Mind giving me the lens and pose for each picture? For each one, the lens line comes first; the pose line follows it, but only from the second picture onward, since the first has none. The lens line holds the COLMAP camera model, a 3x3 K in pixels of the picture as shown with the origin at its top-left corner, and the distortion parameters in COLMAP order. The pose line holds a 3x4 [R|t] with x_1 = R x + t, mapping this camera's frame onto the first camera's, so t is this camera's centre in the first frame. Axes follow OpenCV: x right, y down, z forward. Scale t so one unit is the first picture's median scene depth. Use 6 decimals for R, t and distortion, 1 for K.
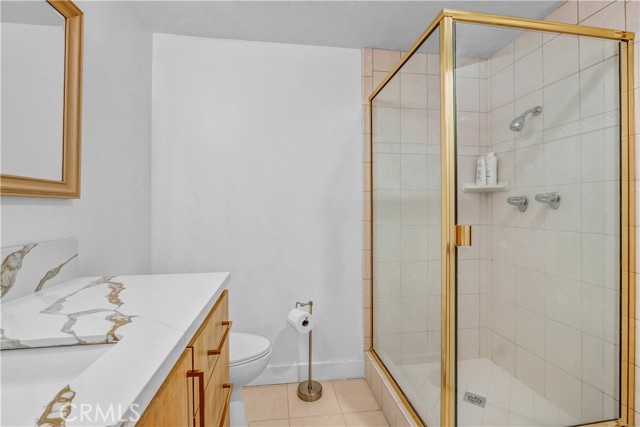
lens RADIAL K [[280.8, 0, 319.0], [0, 280.8, 205.6], [0, 0, 1]] dist [-0.016752, 0.003827]
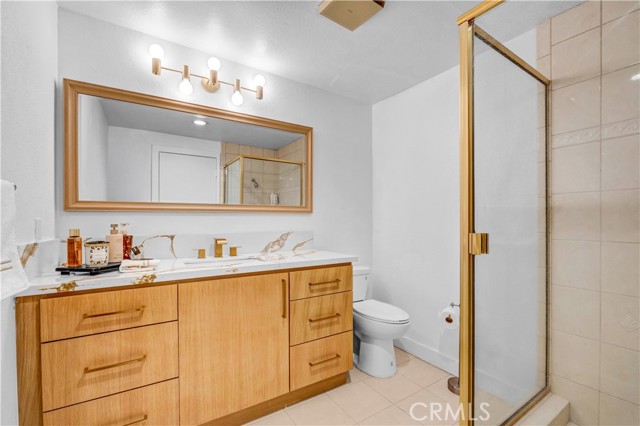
lens RADIAL K [[280.8, 0, 322.8], [0, 280.8, 217.6], [0, 0, 1]] dist [-0.016752, 0.003827]
pose [[0.428219, -0.000938, -0.903675, 1.073103], [0.011842, 0.999919, 0.004574, -0.001034], [0.903598, -0.012660, 0.428195, 0.102381]]
